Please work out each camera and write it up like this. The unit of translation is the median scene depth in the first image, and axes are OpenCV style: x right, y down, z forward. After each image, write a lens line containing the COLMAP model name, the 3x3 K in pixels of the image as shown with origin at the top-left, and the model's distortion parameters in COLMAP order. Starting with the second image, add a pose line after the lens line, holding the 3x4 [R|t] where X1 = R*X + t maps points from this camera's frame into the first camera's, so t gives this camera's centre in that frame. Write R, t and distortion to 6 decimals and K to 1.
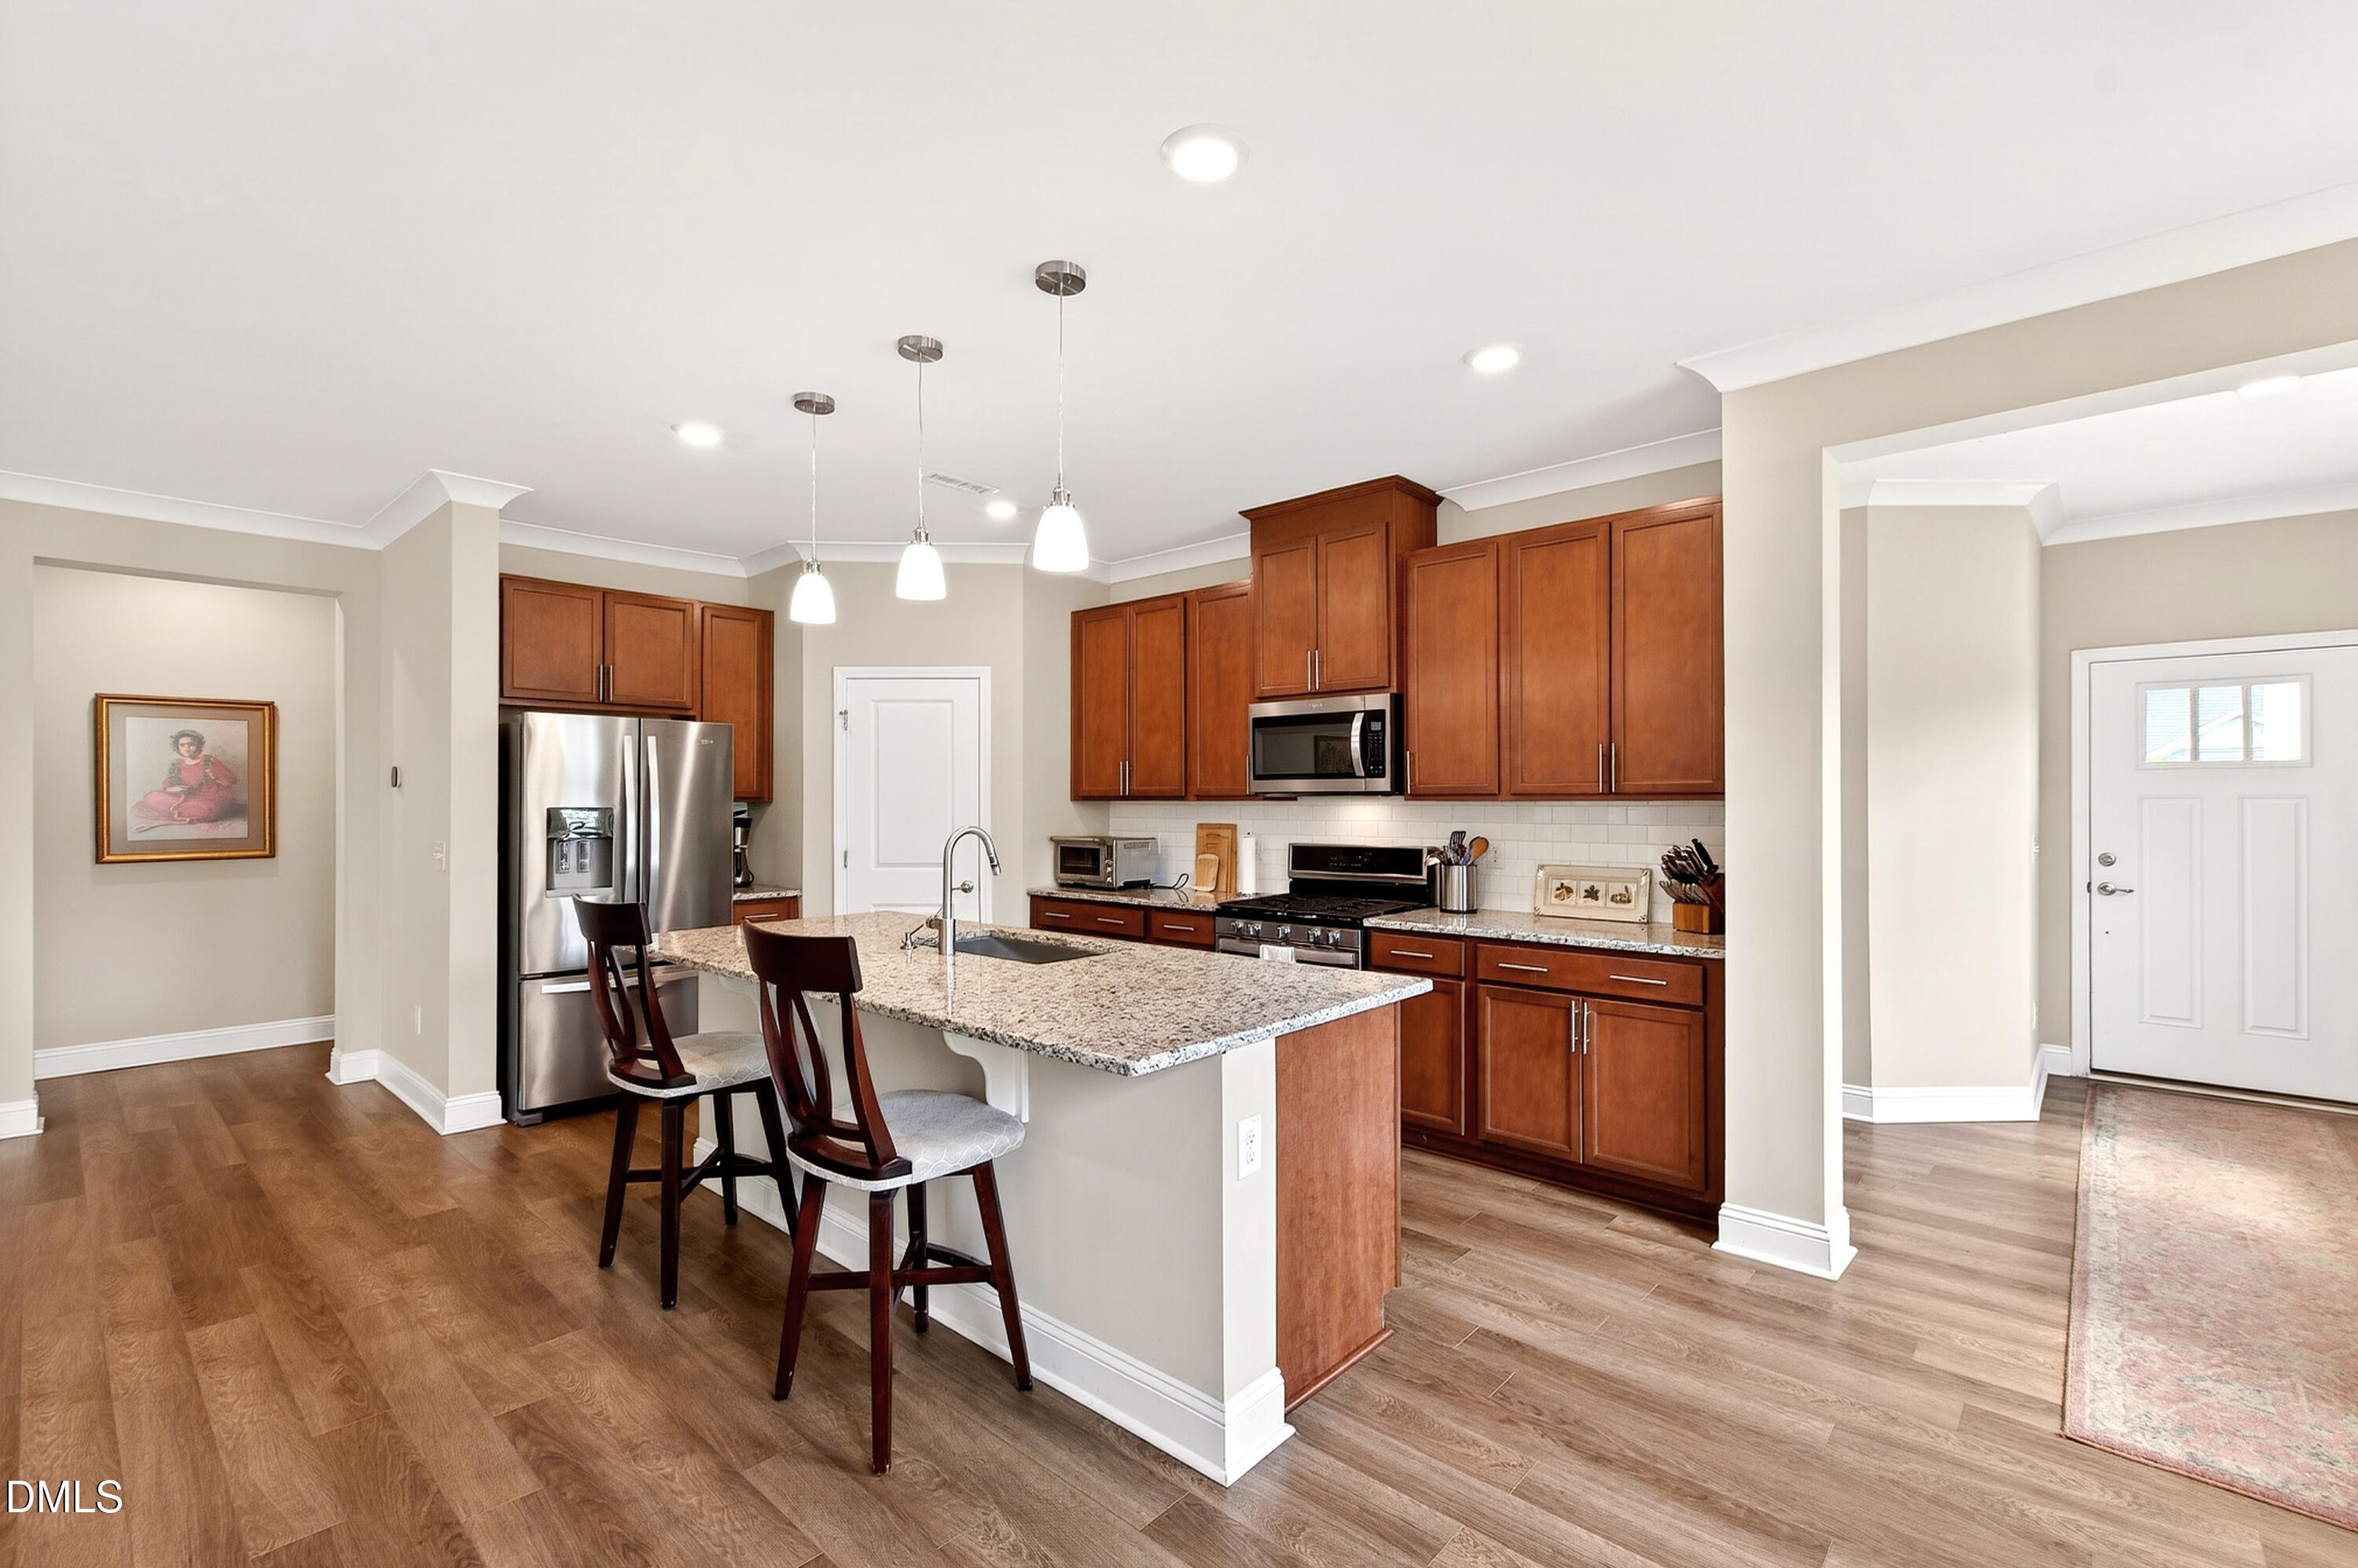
lens RADIAL K [[1033.3, 0, 1170.6], [0, 1033.3, 803.0], [0, 0, 1]] dist [-0.001149, -0.000019]
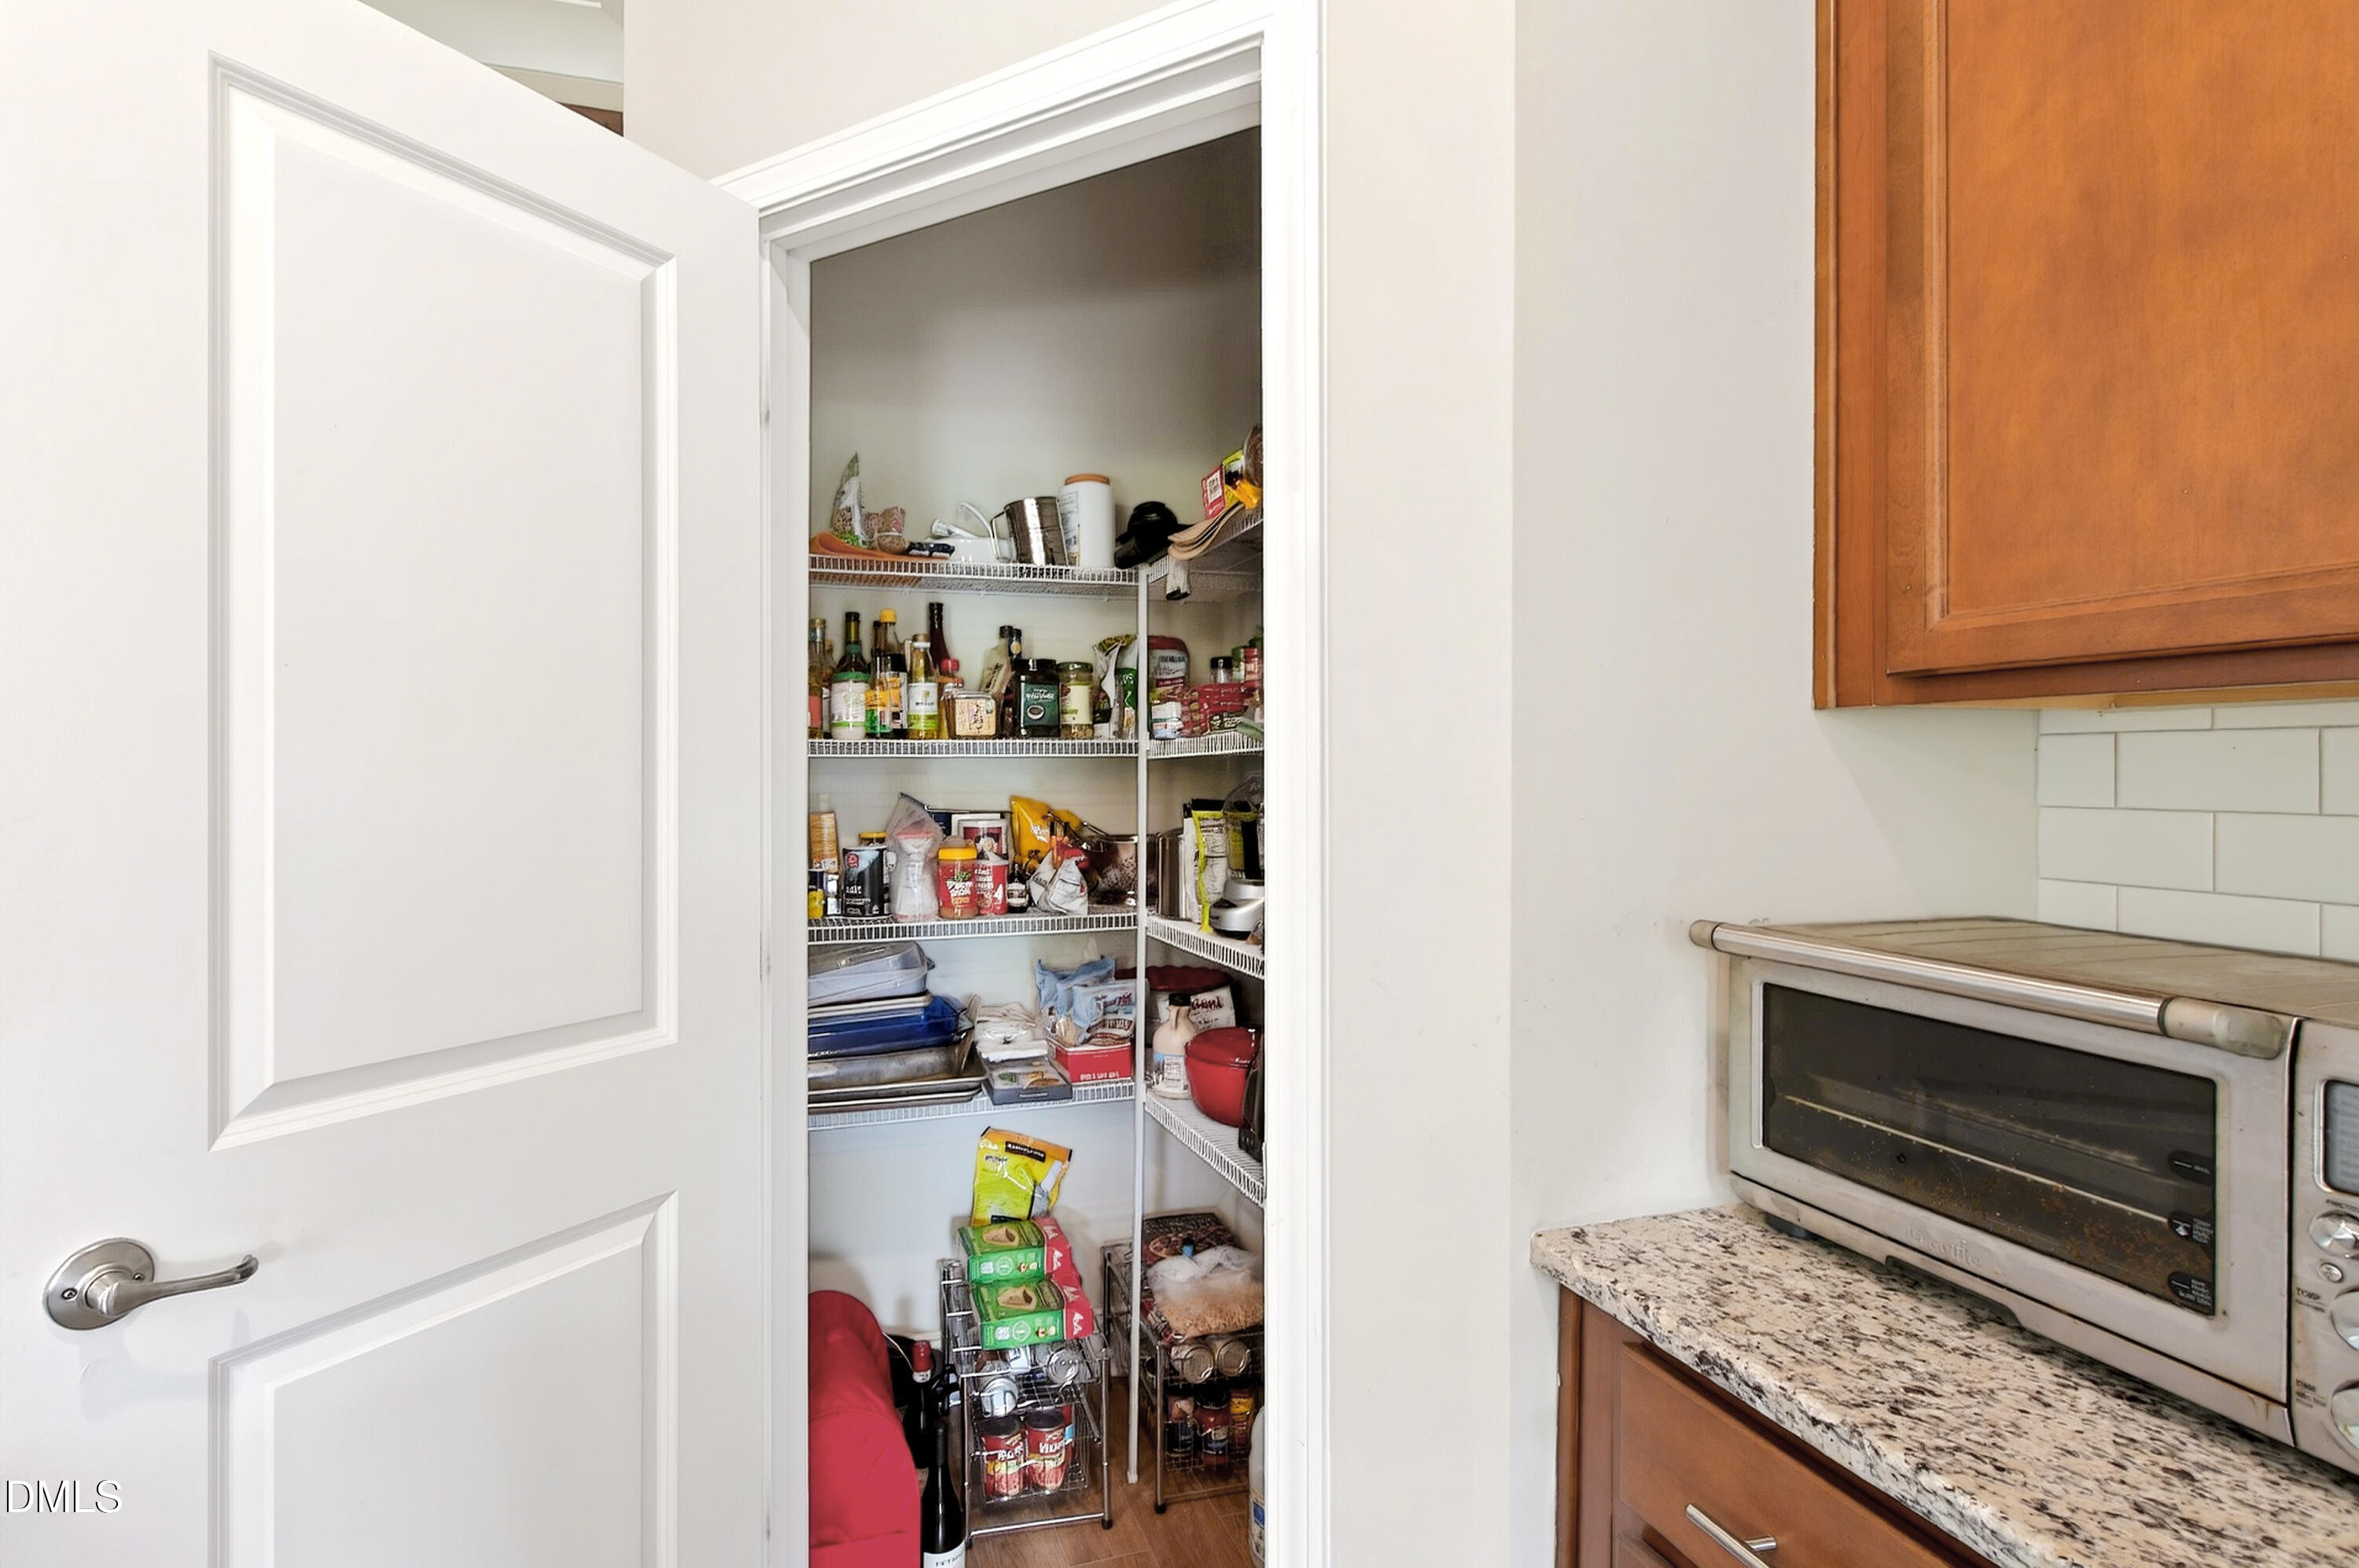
lens RADIAL K [[1033.8, 0, 1171.0], [0, 1033.8, 803.0], [0, 0, 1]] dist [-0.001149, -0.000019]
pose [[0.869648, 0.005752, -0.493640, -0.138566], [-0.005403, 0.999983, 0.002133, 0.018349], [0.493644, 0.000812, 0.869664, 1.046532]]
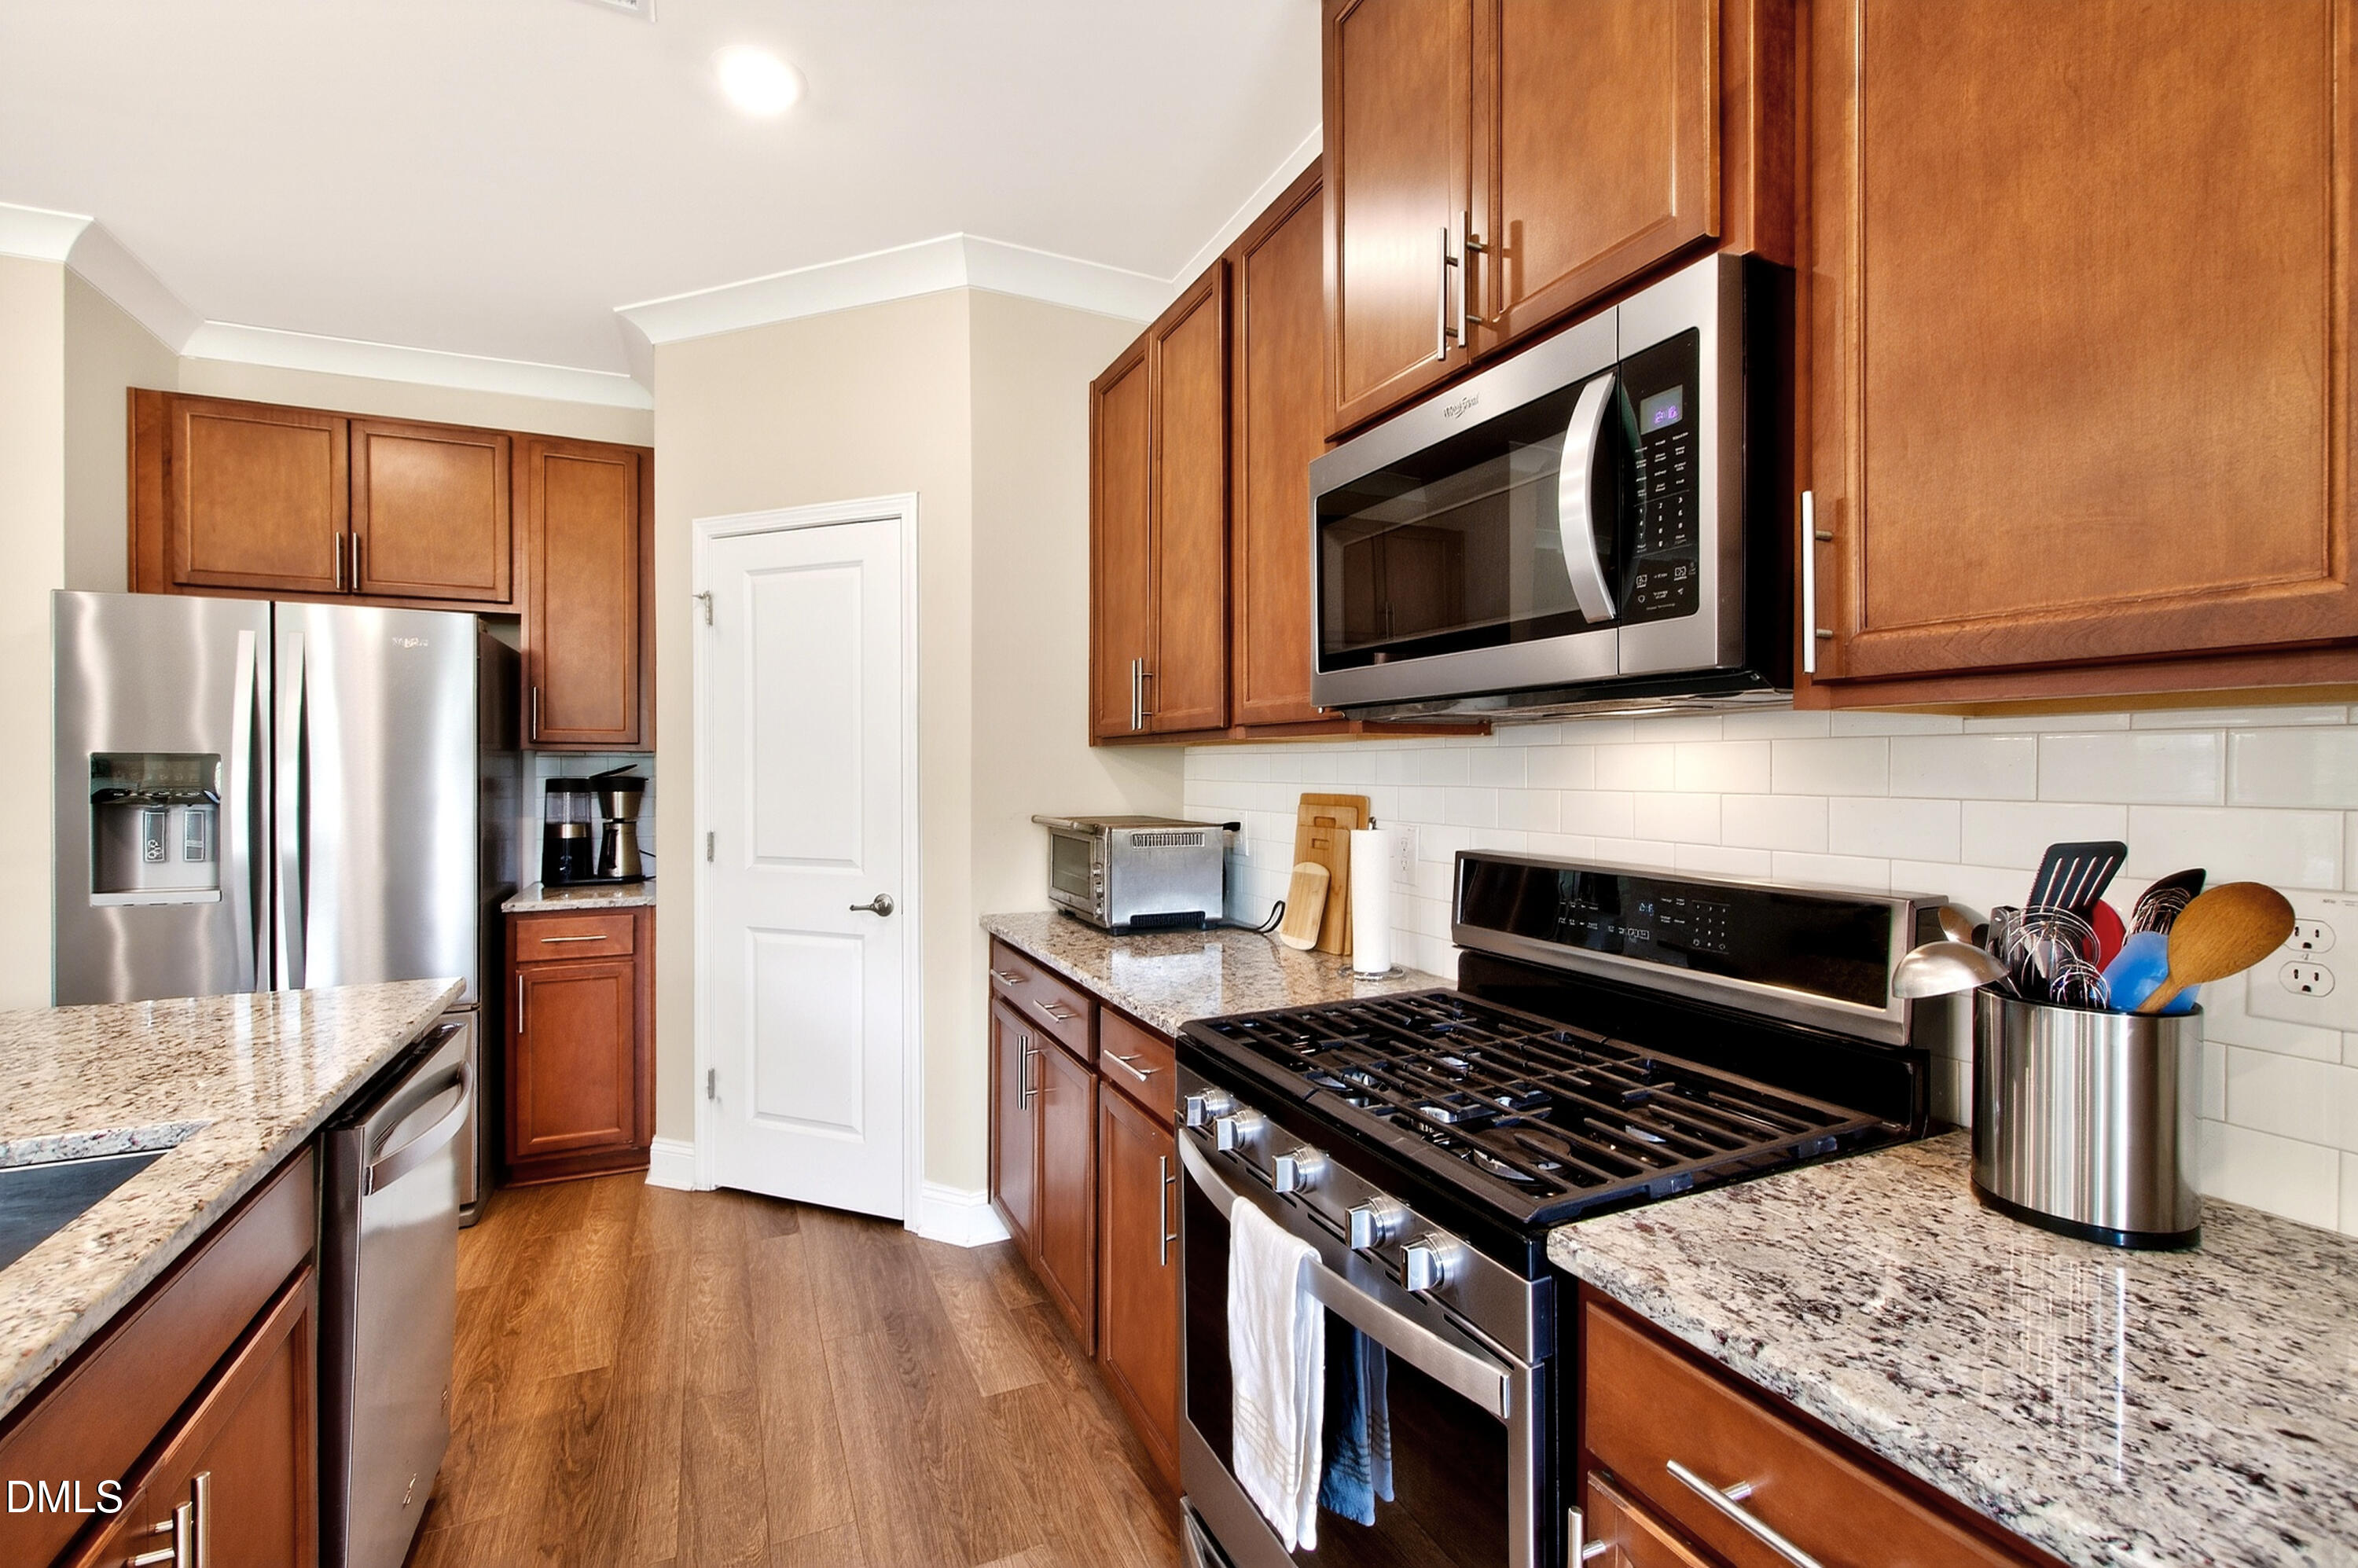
lens RADIAL K [[999.3, 0, 1163.7], [0, 999.3, 775.6], [0, 0, 1]] dist [0.003538, 0.000410]
pose [[0.916829, 0.005859, -0.399238, 0.184722], [-0.004008, 0.999977, 0.005471, 0.012178], [0.399261, -0.003416, 0.916831, 0.727135]]
